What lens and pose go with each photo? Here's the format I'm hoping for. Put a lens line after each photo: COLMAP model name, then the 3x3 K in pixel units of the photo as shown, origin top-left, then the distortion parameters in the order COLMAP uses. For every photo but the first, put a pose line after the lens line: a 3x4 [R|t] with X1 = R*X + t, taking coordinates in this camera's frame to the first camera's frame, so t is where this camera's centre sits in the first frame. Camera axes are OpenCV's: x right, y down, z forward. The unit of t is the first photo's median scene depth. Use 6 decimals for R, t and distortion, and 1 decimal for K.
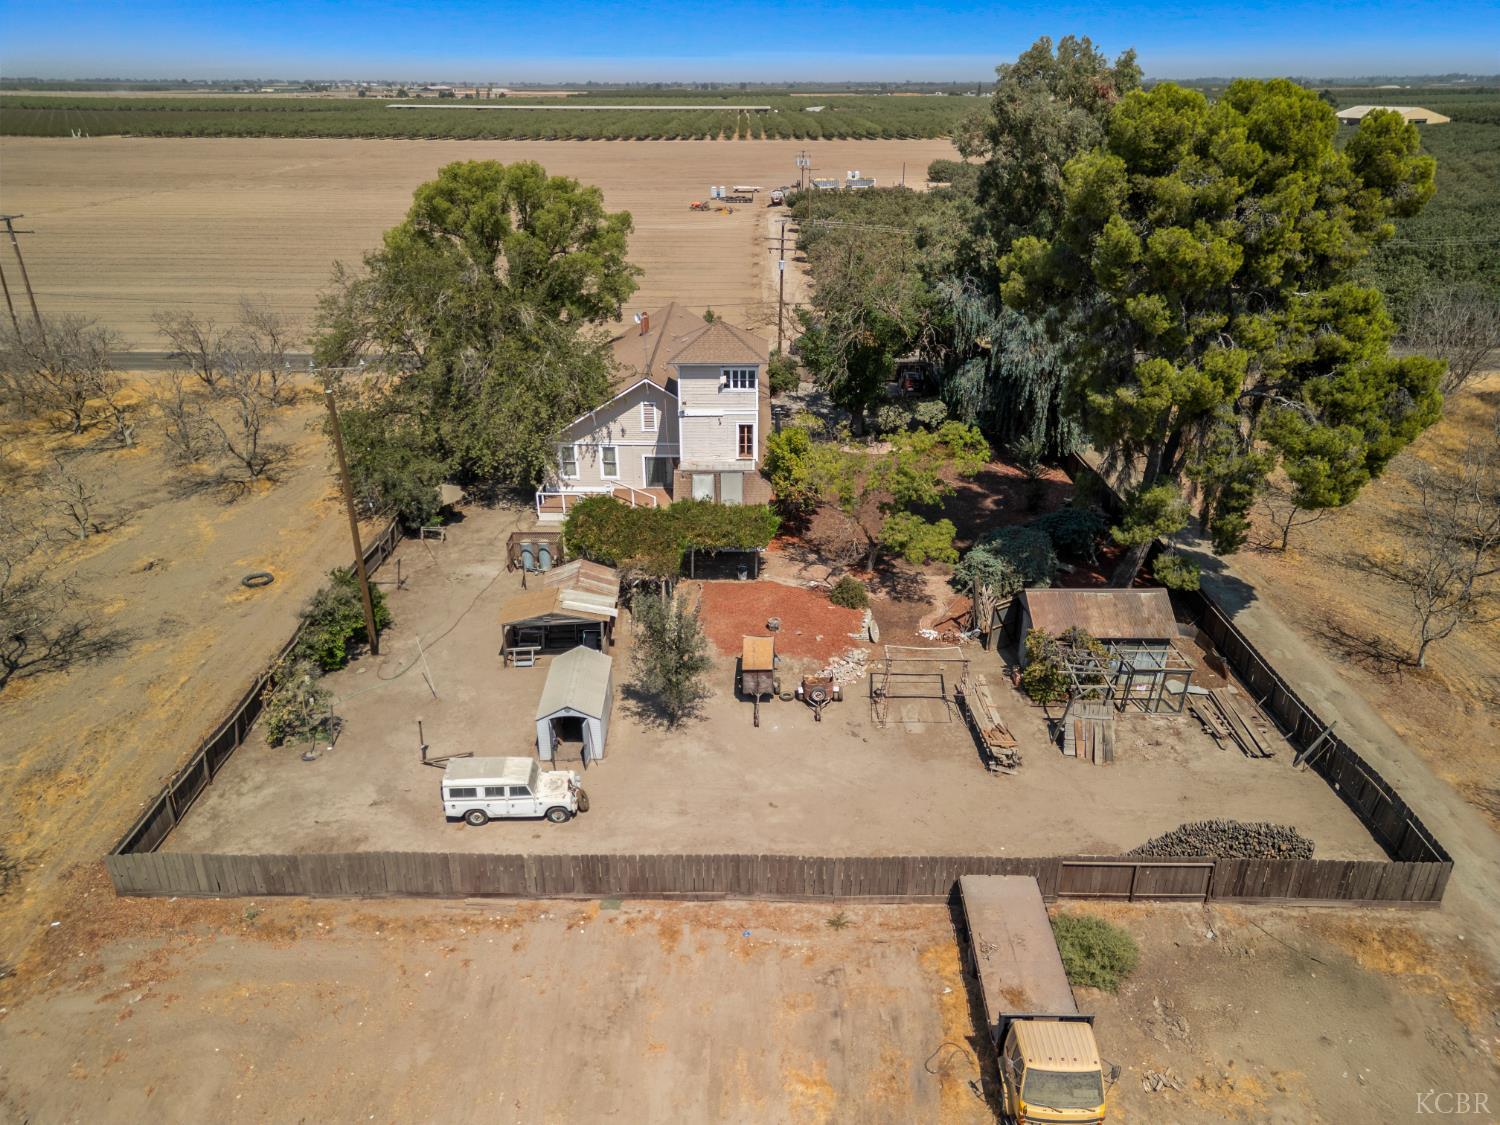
lens RADIAL K [[1049.0, 0, 750.0], [0, 1049.0, 562.5], [0, 0, 1]] dist [0.024279, -0.001329]
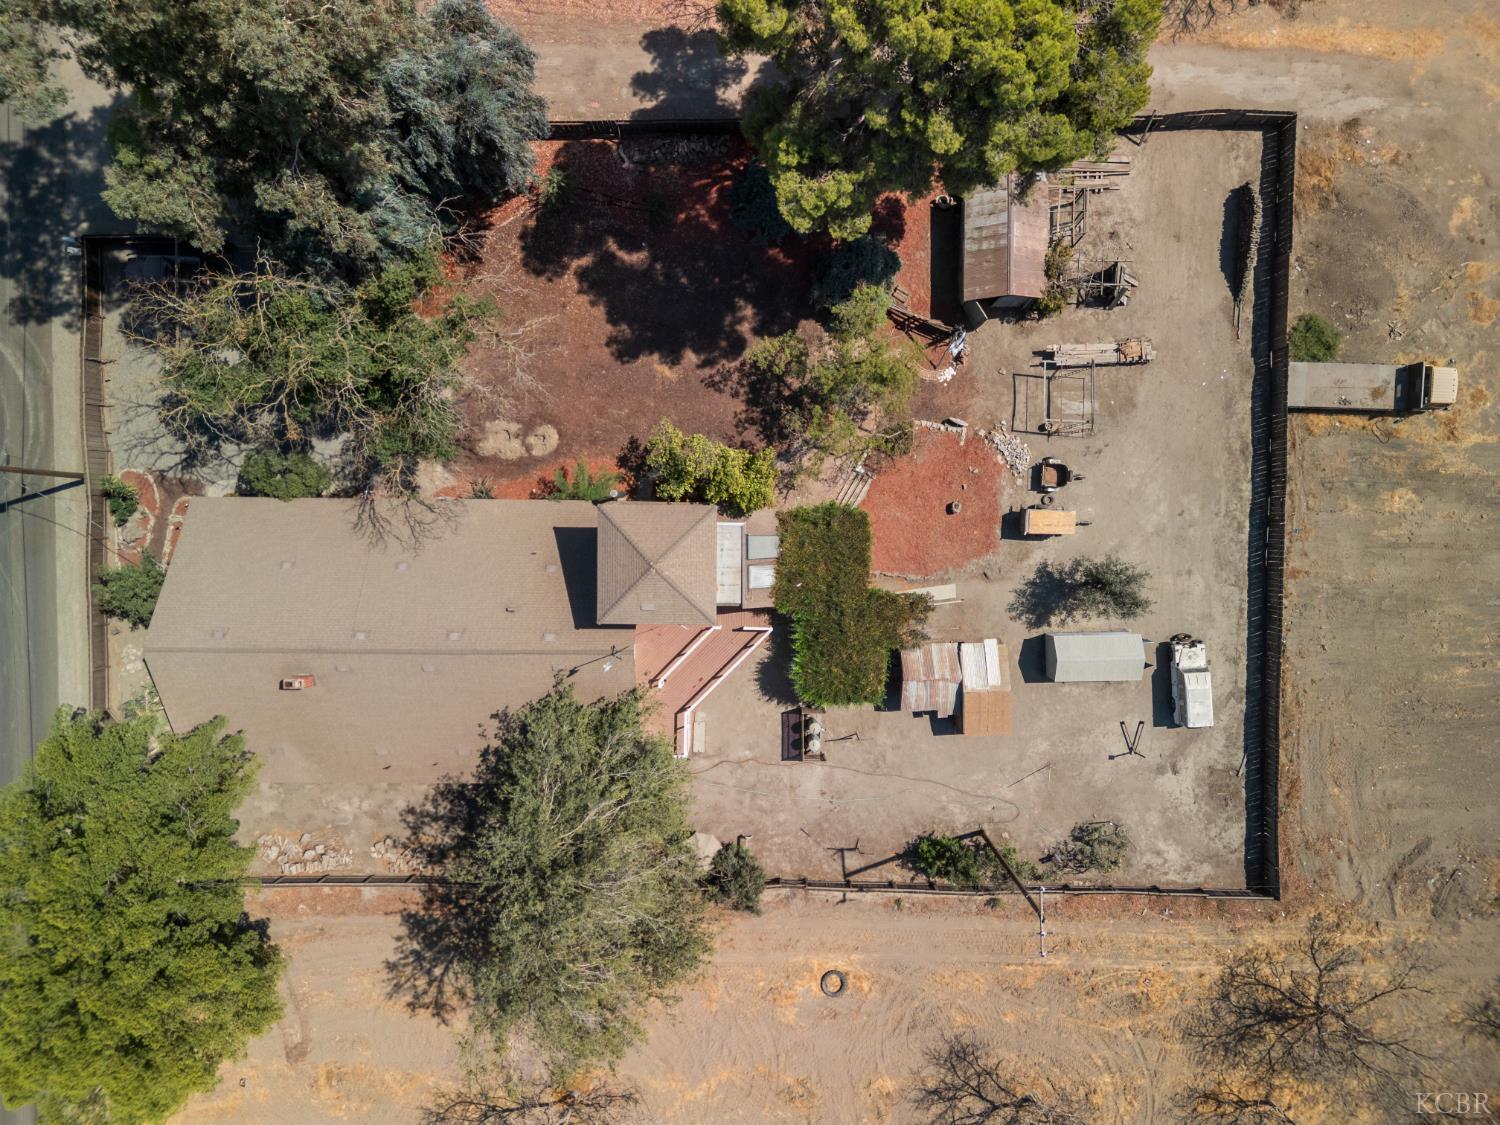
lens RADIAL K [[1049.0, 0, 750.0], [0, 1049.0, 562.5], [0, 0, 1]] dist [0.024279, -0.001329]
pose [[0.002758, -0.999083, -0.042734, 0.009961], [0.430652, -0.037382, 0.901744, -0.925781], [-0.902514, -0.020891, 0.430153, 0.590700]]
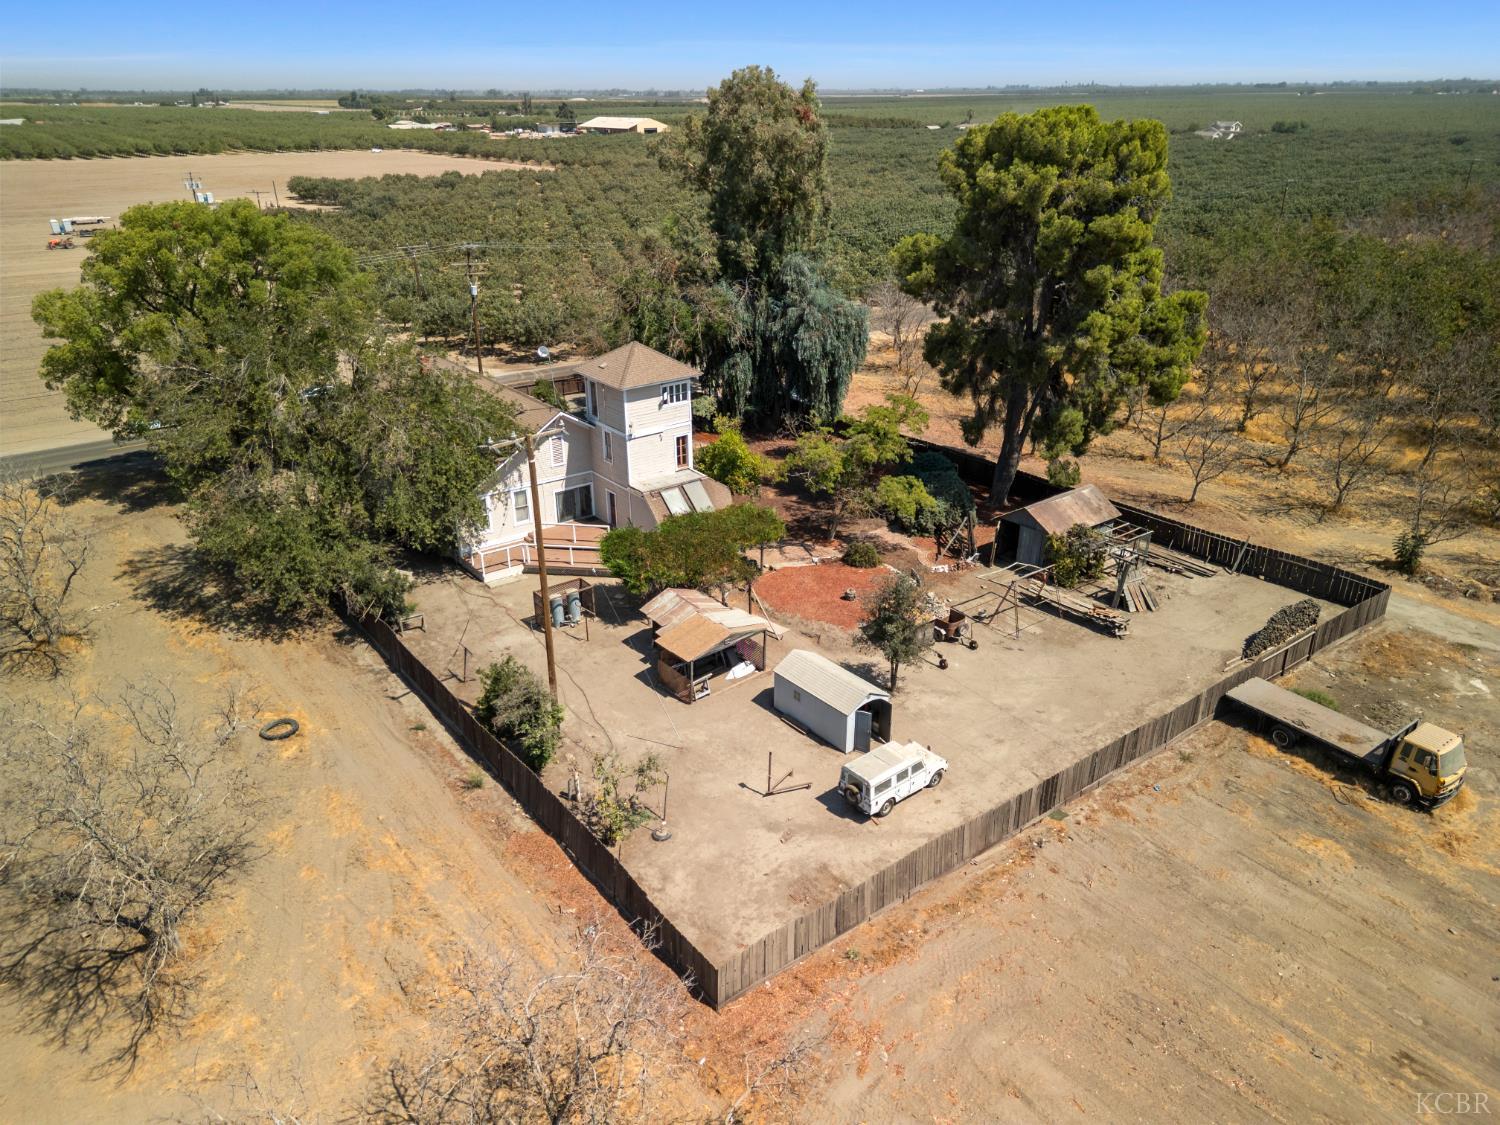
lens RADIAL K [[1049.0, 0, 750.0], [0, 1049.0, 562.5], [0, 0, 1]] dist [0.024279, -0.001329]
pose [[0.791245, -0.251645, 0.557321, -0.568513], [0.256176, 0.963978, 0.071562, -0.068203], [-0.555253, 0.086150, 0.827208, 0.111735]]
